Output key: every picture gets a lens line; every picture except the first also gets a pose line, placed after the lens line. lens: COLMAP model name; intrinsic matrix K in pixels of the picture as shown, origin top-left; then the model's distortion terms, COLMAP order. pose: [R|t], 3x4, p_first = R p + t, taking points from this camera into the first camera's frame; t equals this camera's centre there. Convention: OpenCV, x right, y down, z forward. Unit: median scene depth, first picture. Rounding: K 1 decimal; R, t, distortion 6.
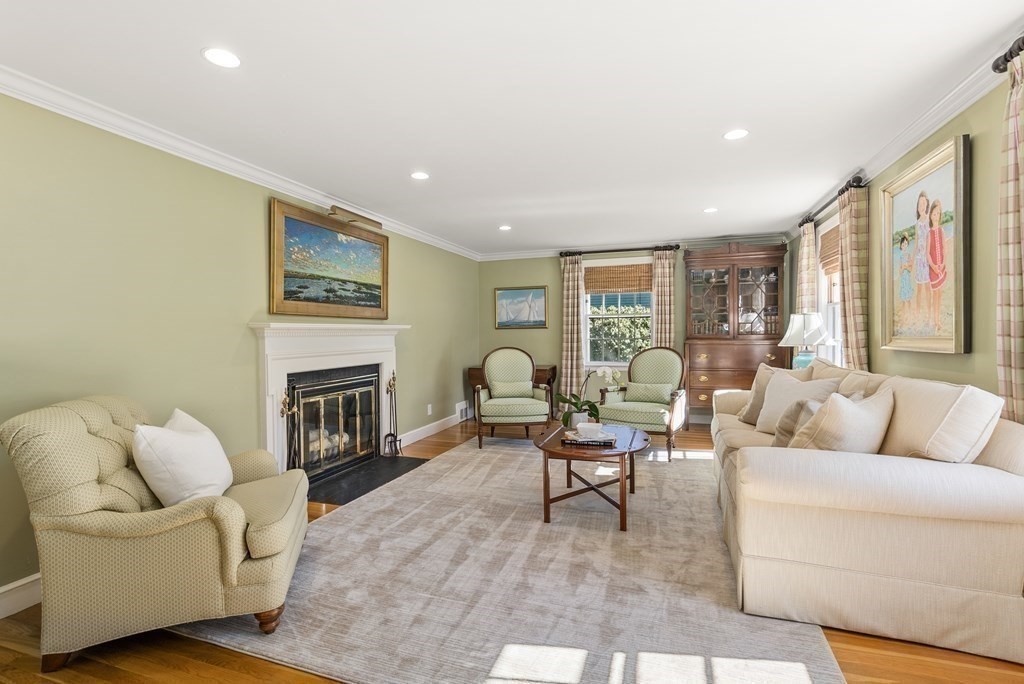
lens RADIAL K [[484.4, 0, 513.3], [0, 484.4, 336.5], [0, 0, 1]] dist [-0.002979, 0.000098]
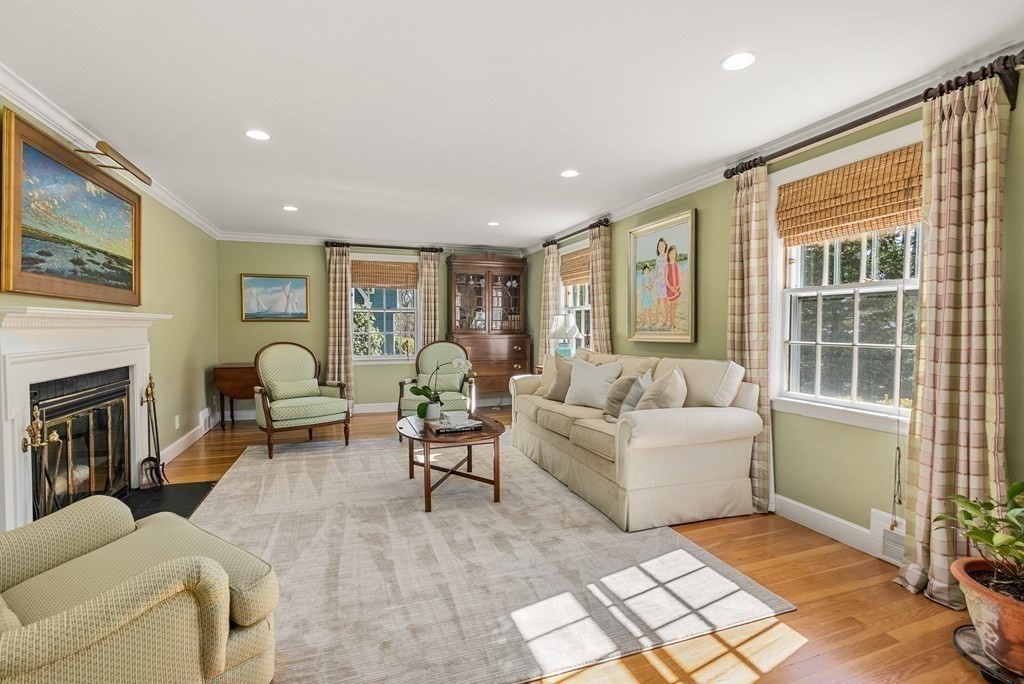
lens RADIAL K [[471.2, 0, 512.0], [0, 471.2, 338.5], [0, 0, 1]] dist [-0.009453, 0.000342]
pose [[0.777478, -0.003650, 0.628899, -0.318214], [-0.005789, 0.999899, 0.012959, 0.002279], [-0.628883, -0.013716, 0.777379, 0.089981]]
